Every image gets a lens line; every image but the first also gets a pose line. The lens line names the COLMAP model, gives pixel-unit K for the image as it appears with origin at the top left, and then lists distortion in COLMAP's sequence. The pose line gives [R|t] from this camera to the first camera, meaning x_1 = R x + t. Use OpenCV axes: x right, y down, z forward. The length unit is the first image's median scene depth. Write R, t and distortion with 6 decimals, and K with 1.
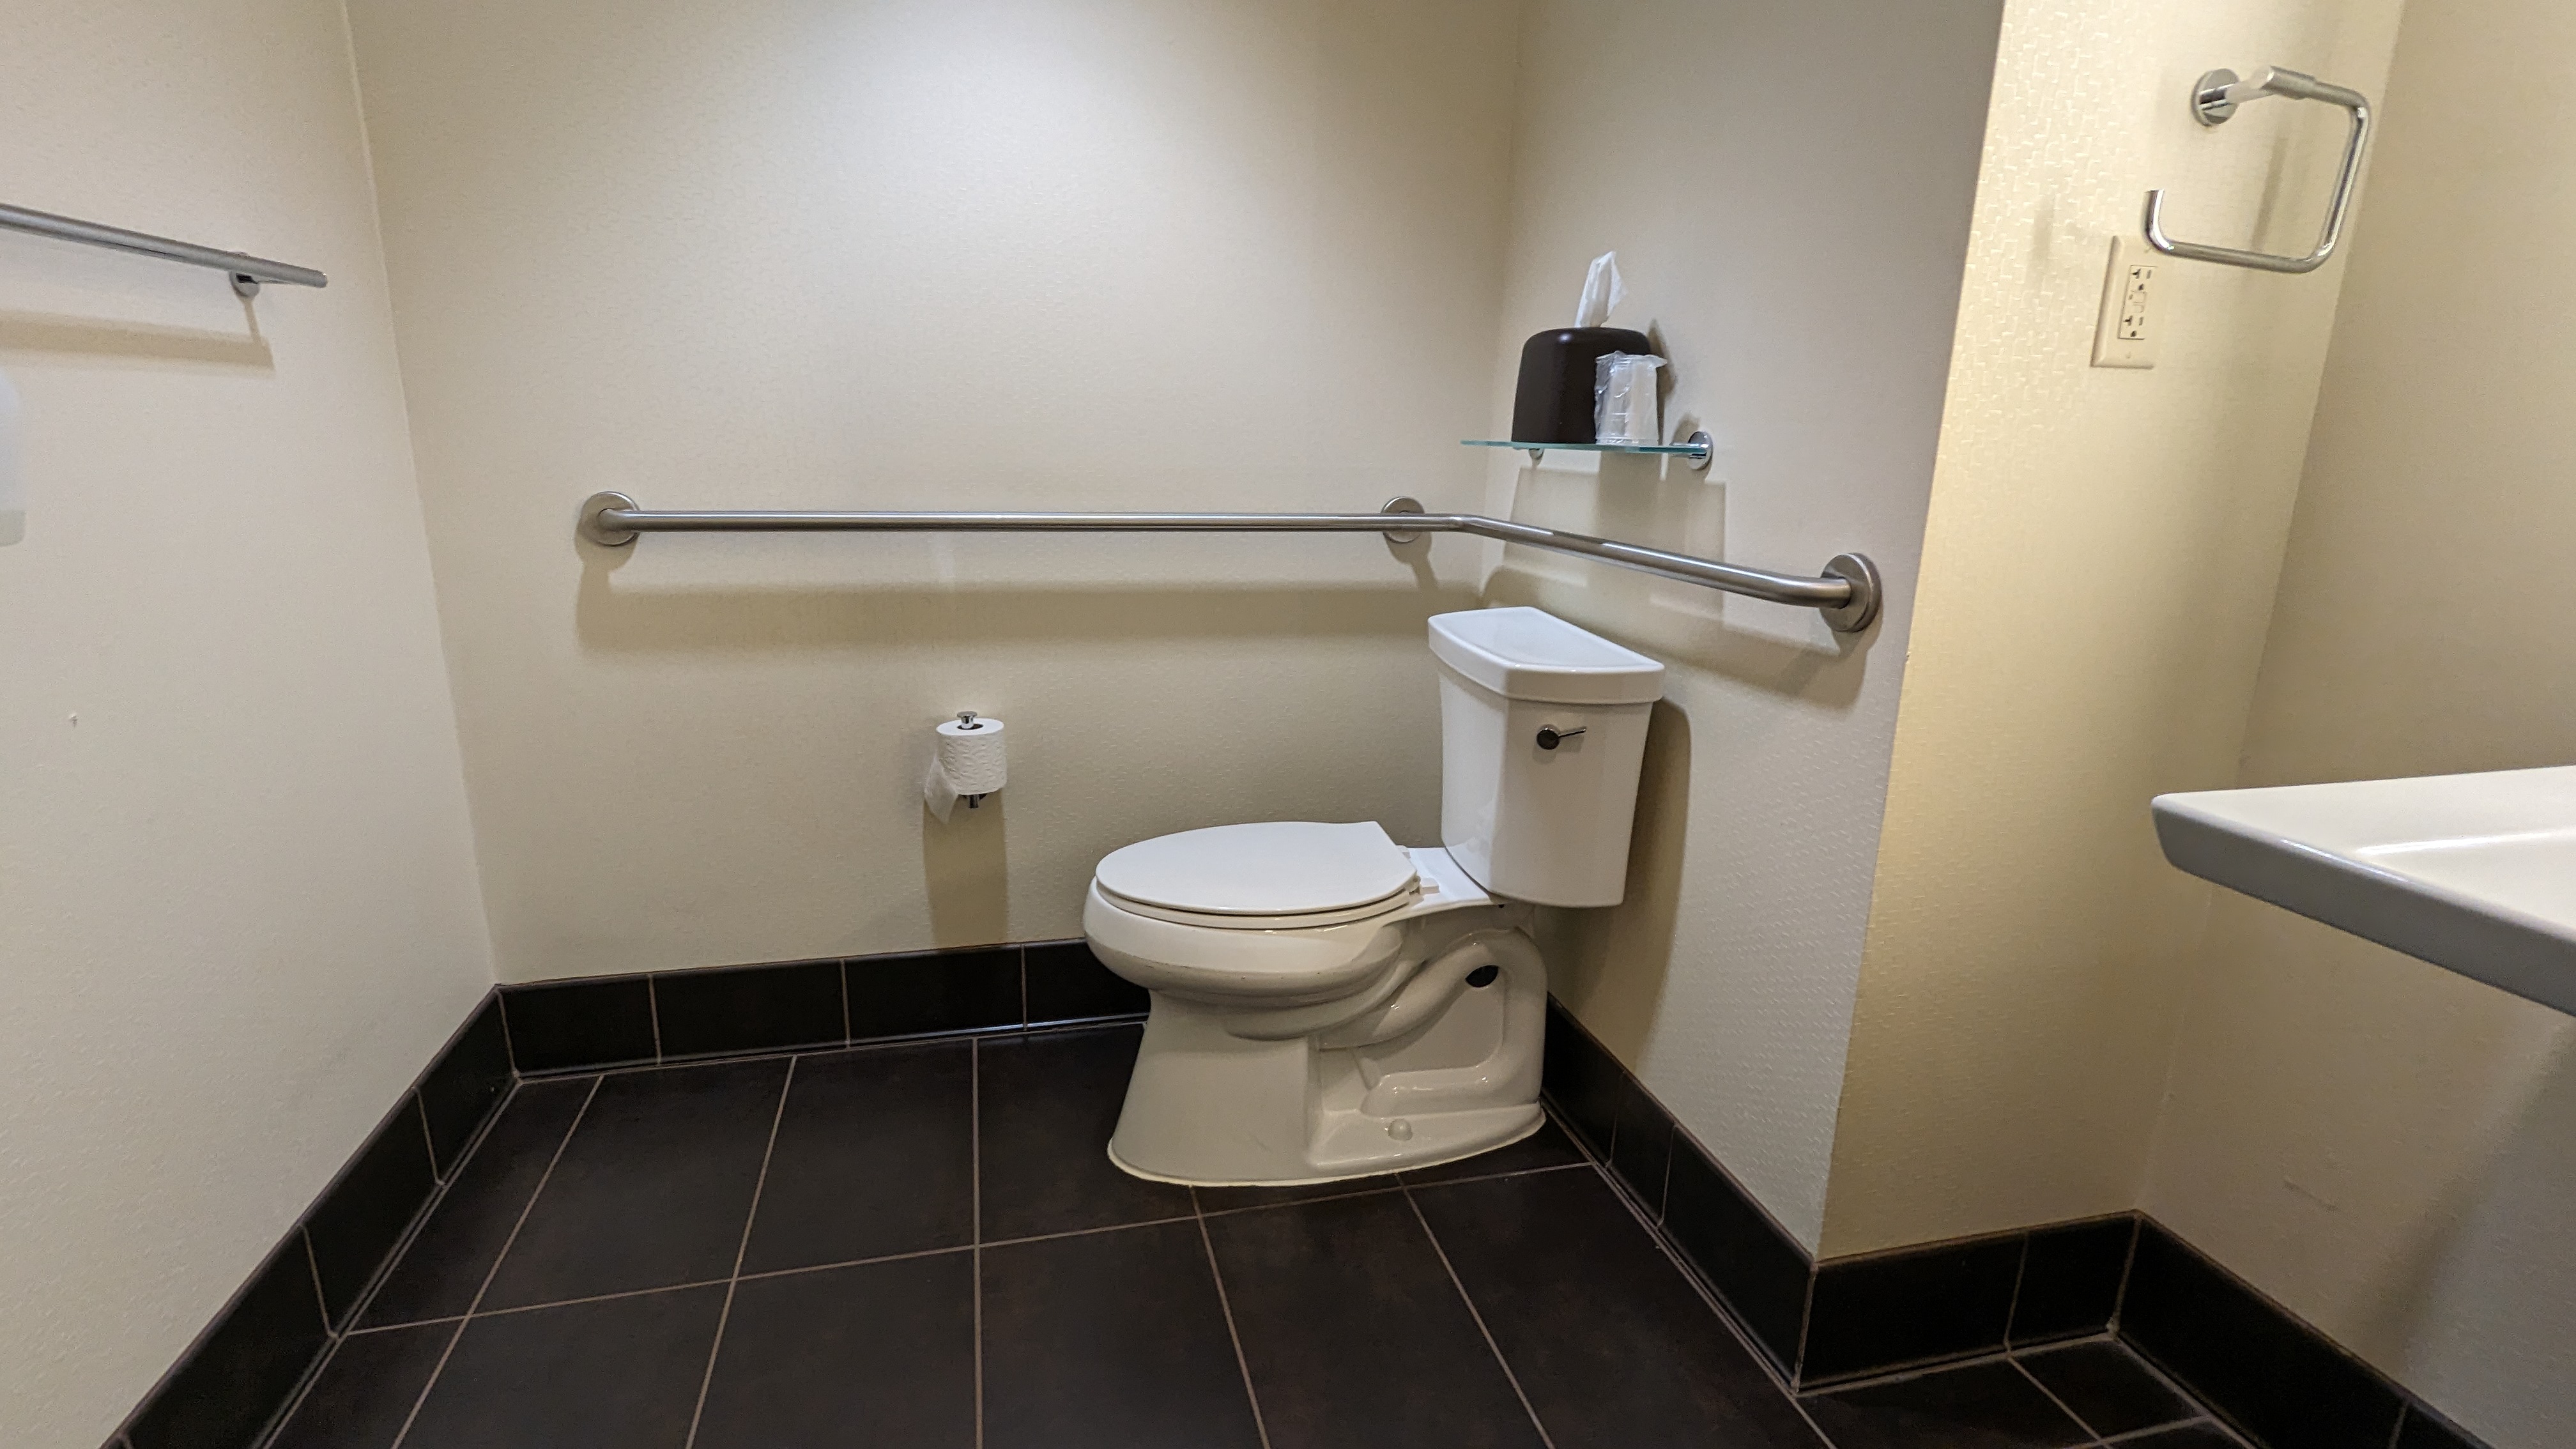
lens RADIAL K [[1211.5, 0, 1288.0], [0, 1211.5, 724.5], [0, 0, 1]] dist [0.001942, 0.000290]
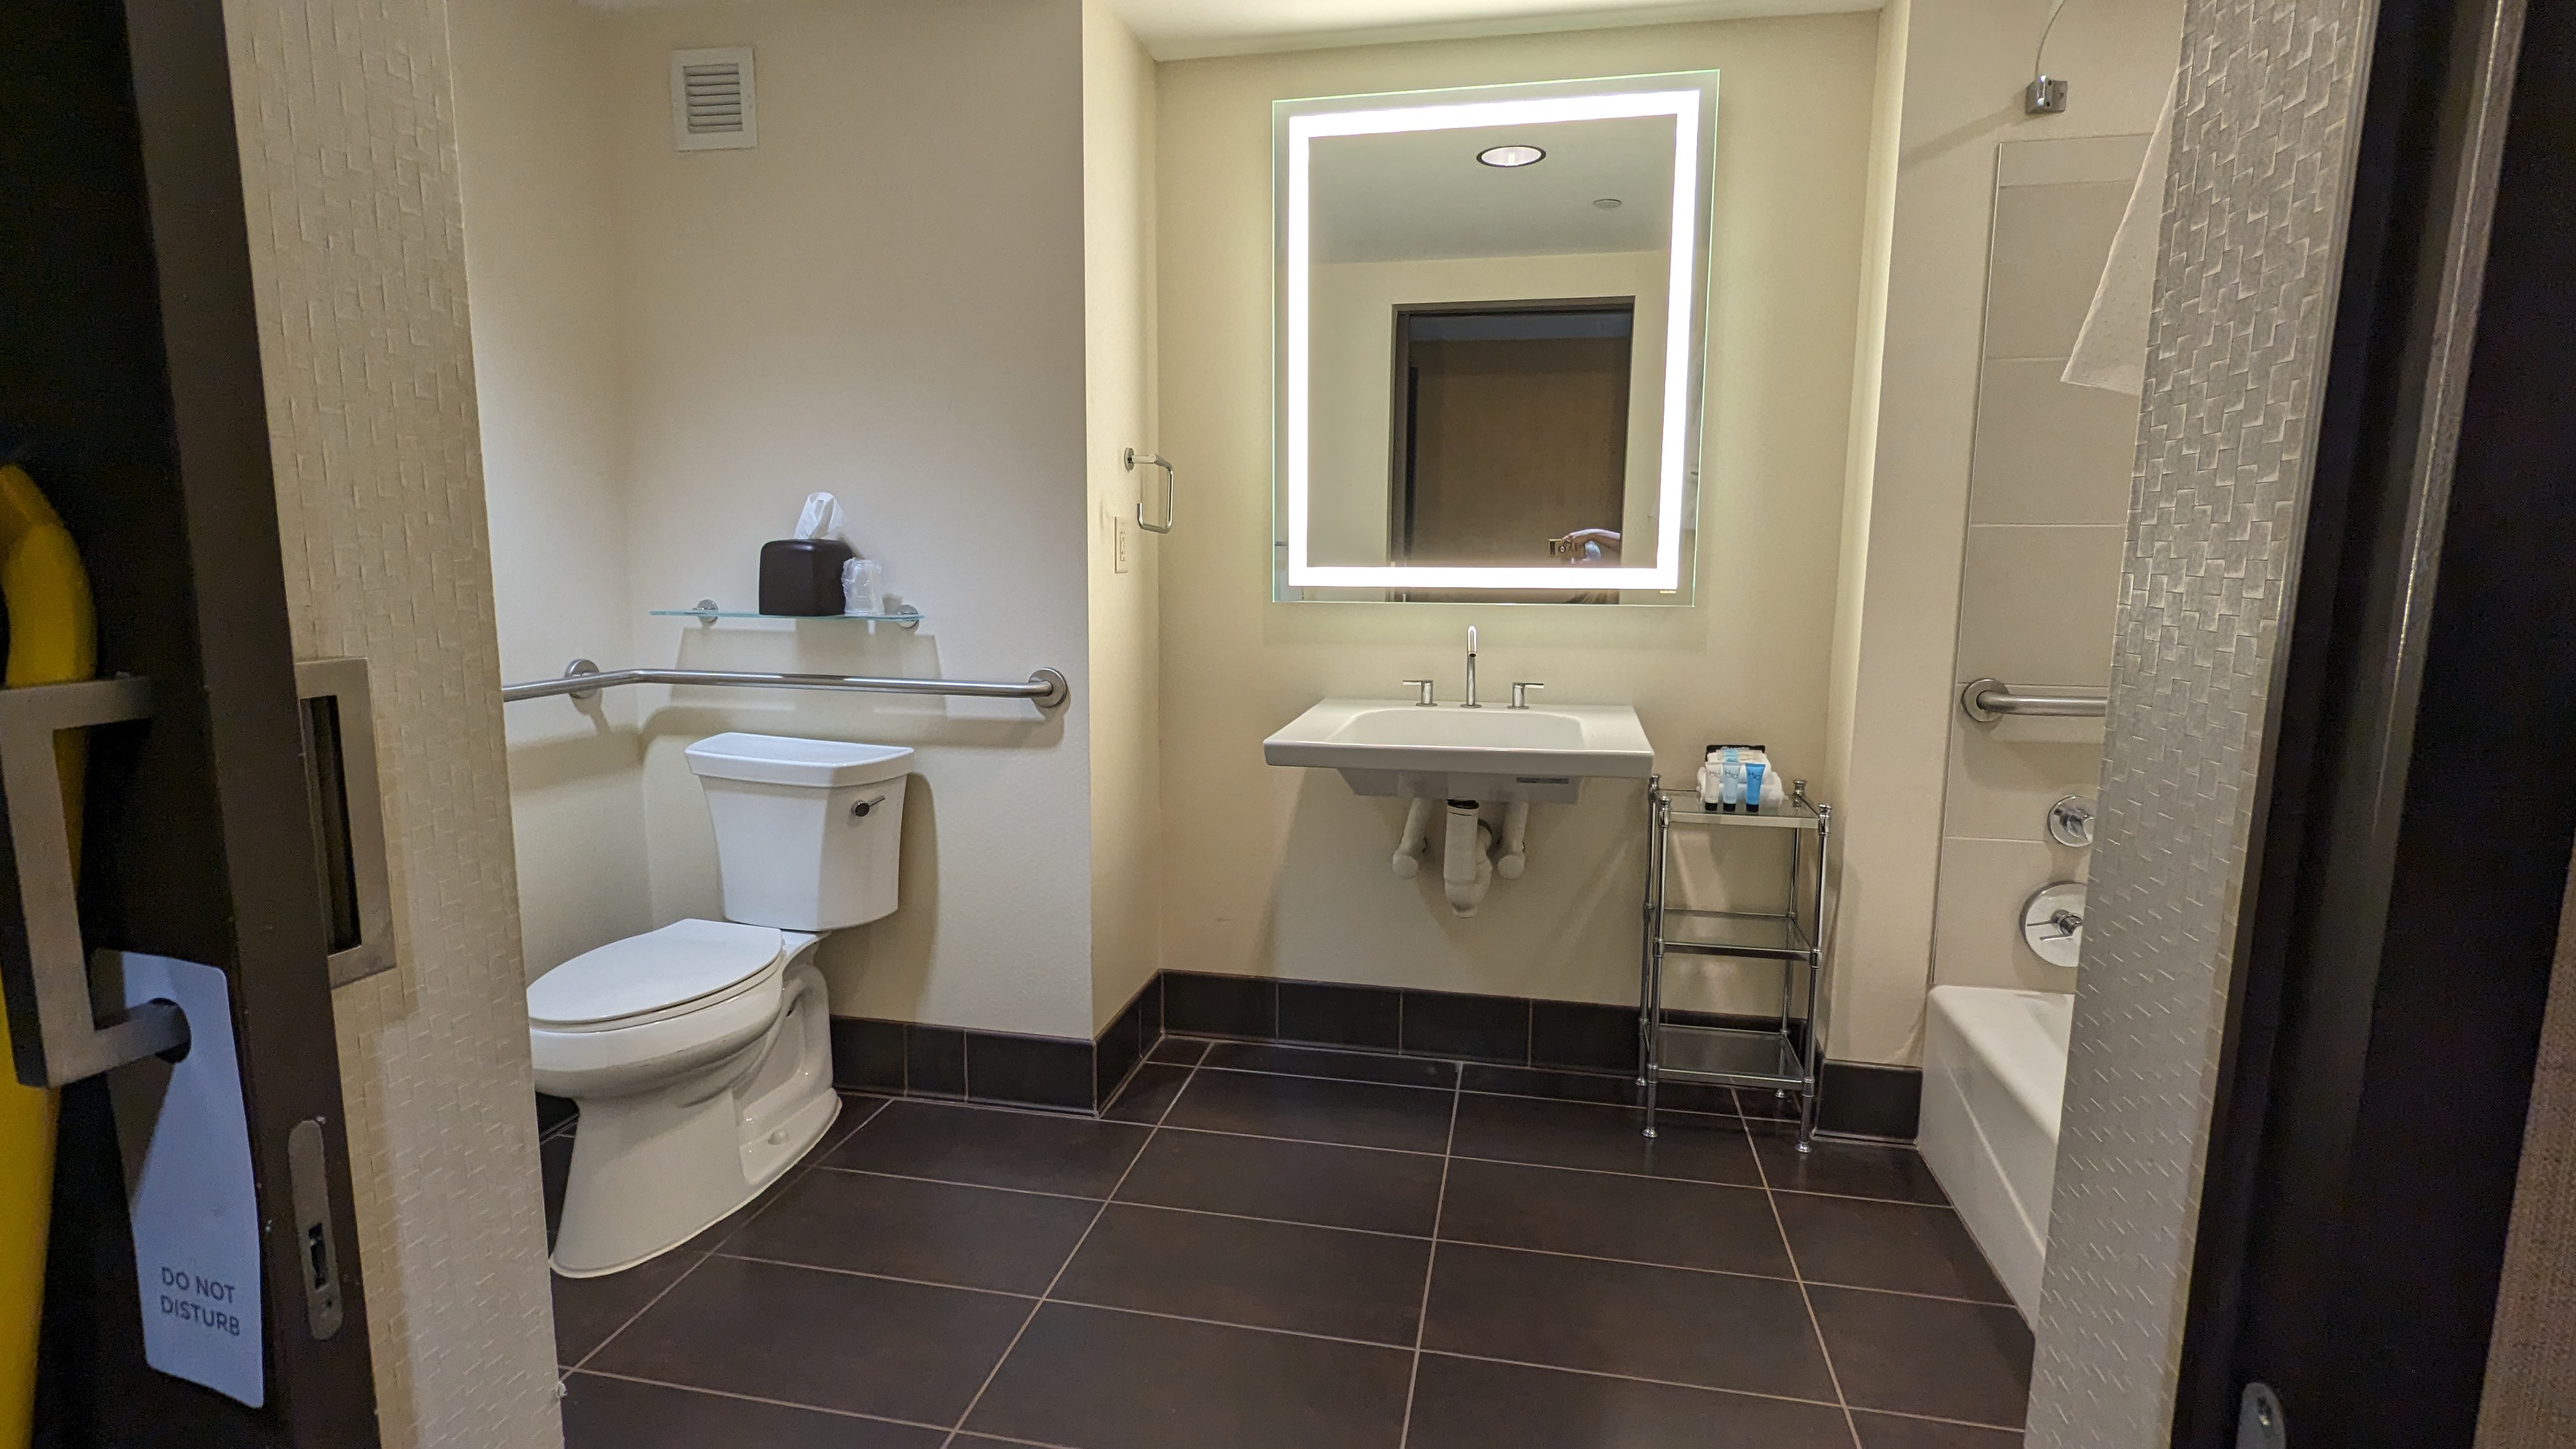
lens RADIAL K [[1229.8, 0, 1279.6], [0, 1229.8, 691.6], [0, 0, 1]] dist [0.012448, 0.000112]
pose [[0.443802, -0.126604, 0.887136, -1.038101], [0.212616, 0.976578, 0.033005, -0.082133], [-0.870537, 0.173972, 0.460325, -0.213971]]
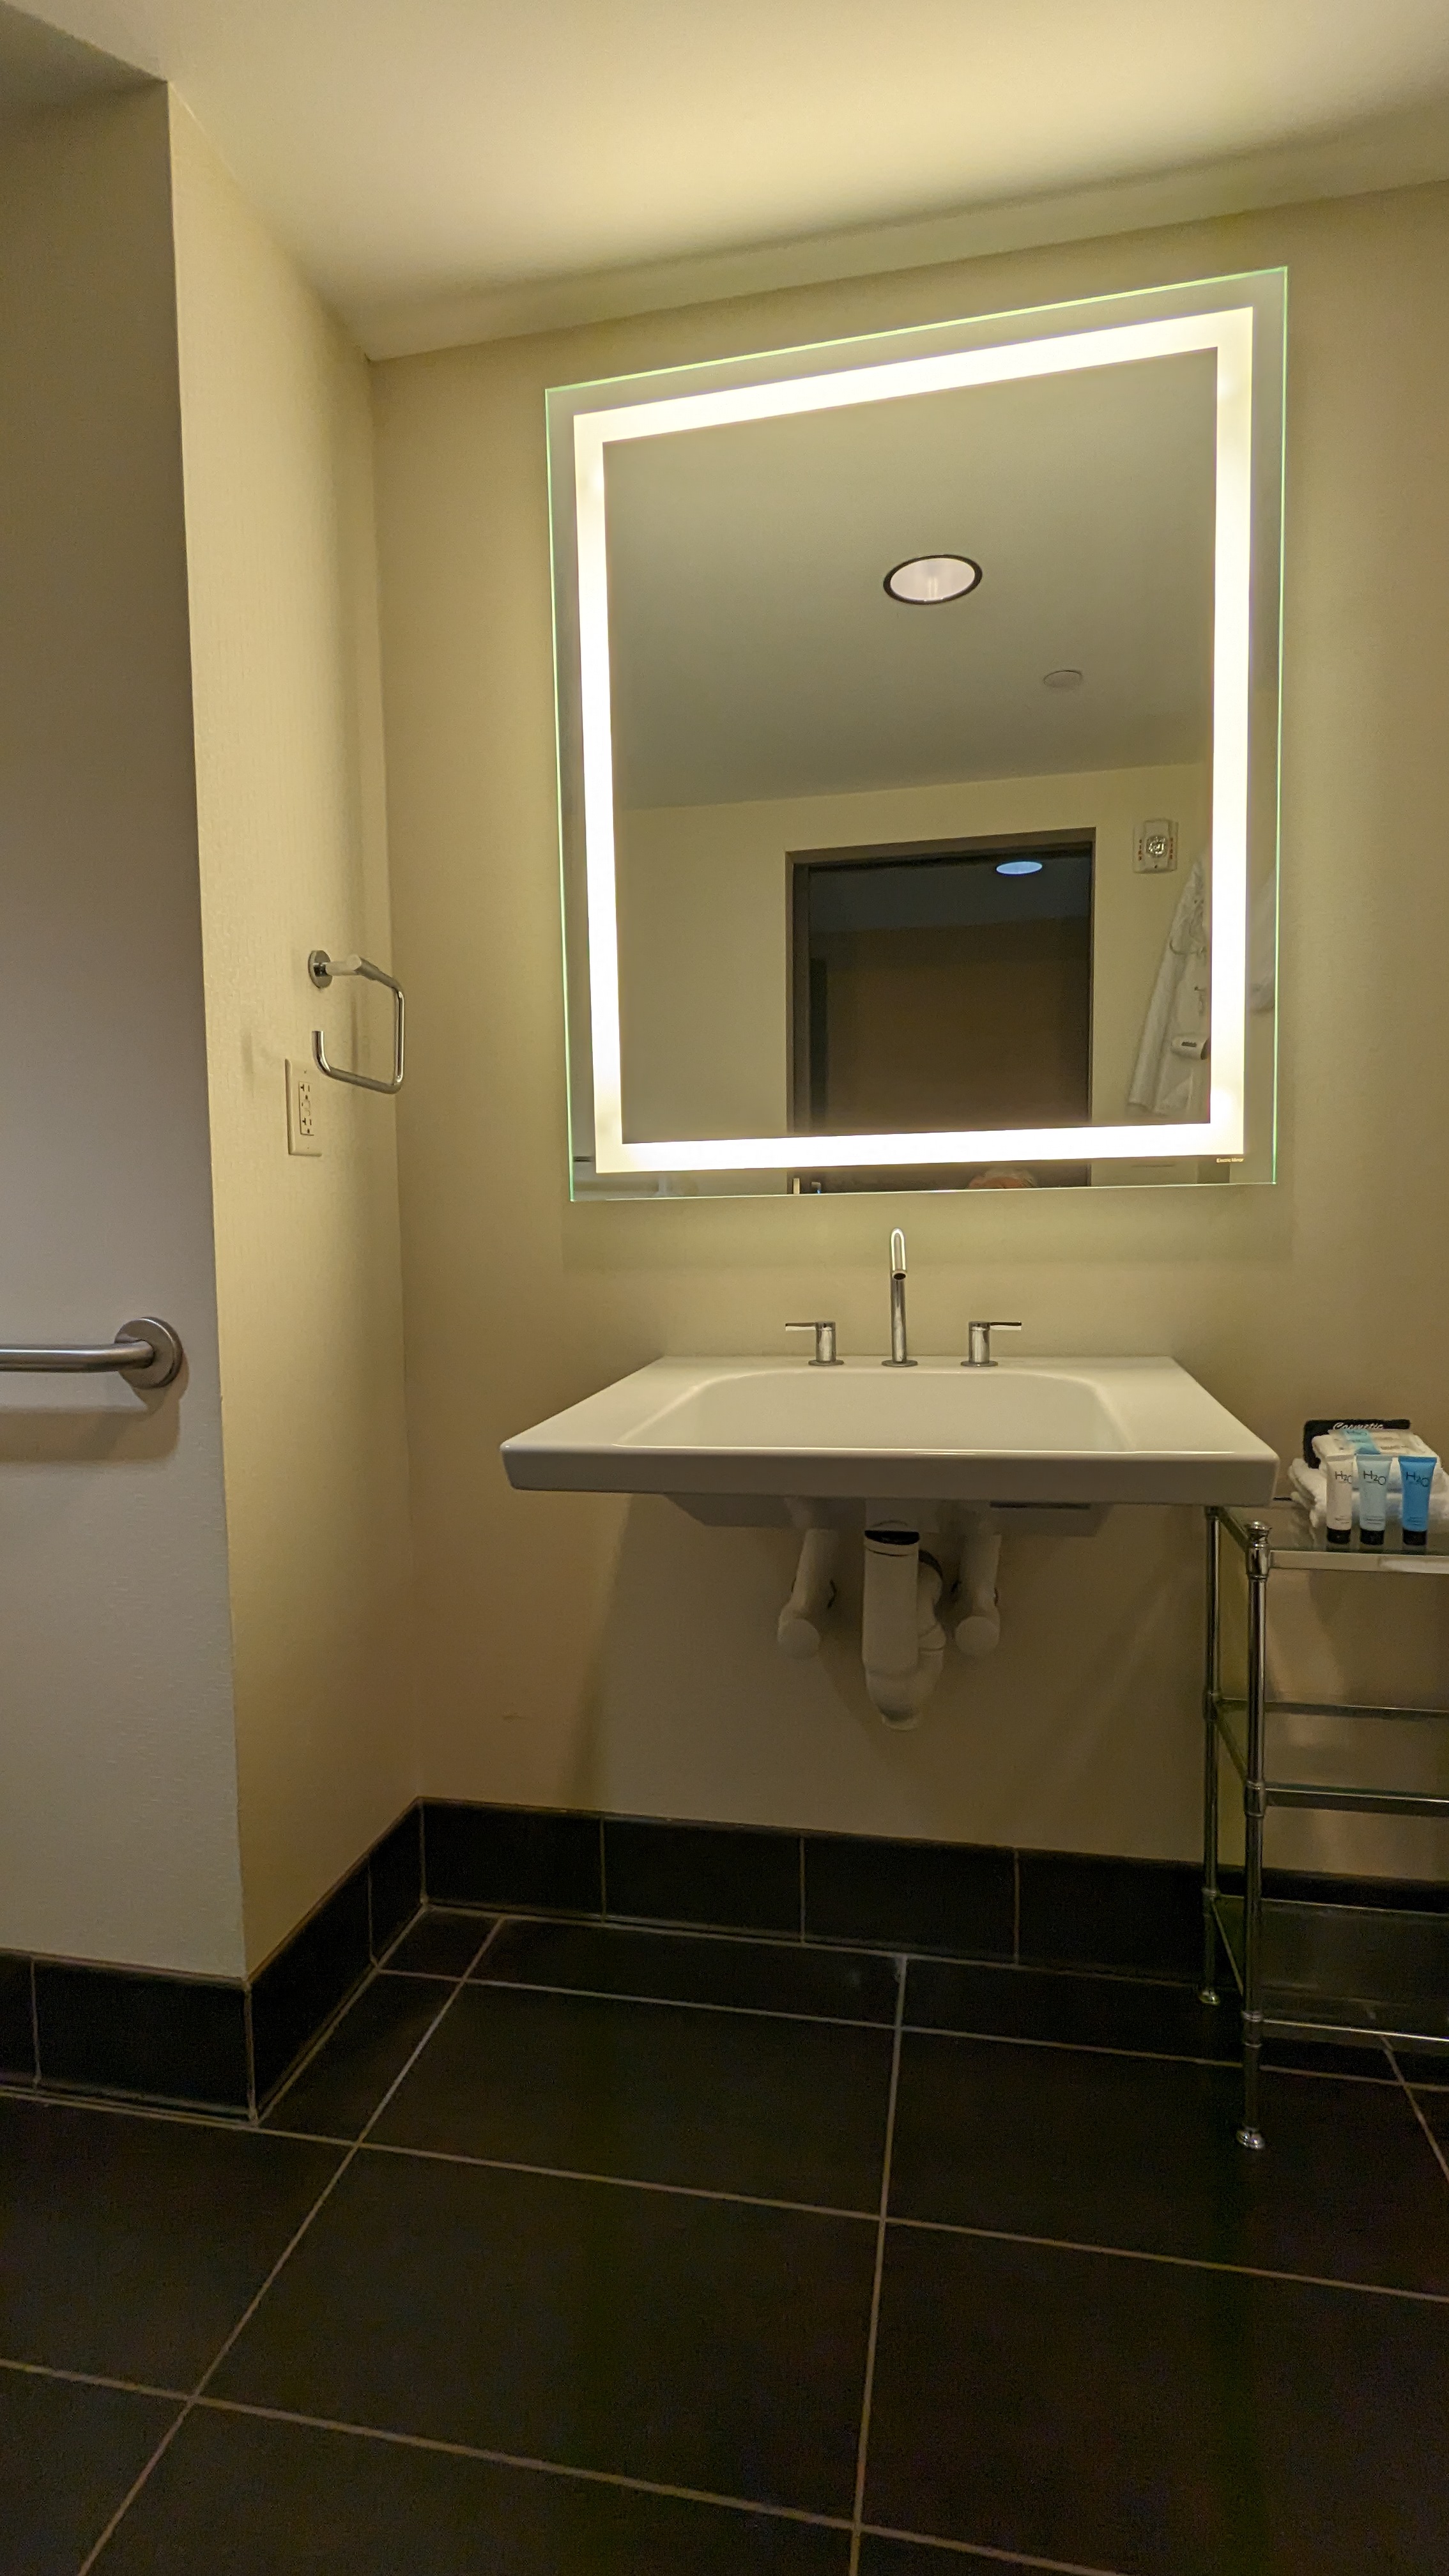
lens RADIAL K [[1229.8, 0, 724.5], [0, 1229.8, 1288.0], [0, 0, 1]] dist [0.012448, 0.000112]
pose [[0.432264, -0.096106, 0.896611, -0.282210], [0.238324, 0.971126, -0.010805, -0.027299], [-0.869684, 0.218355, 0.442687, 0.037600]]
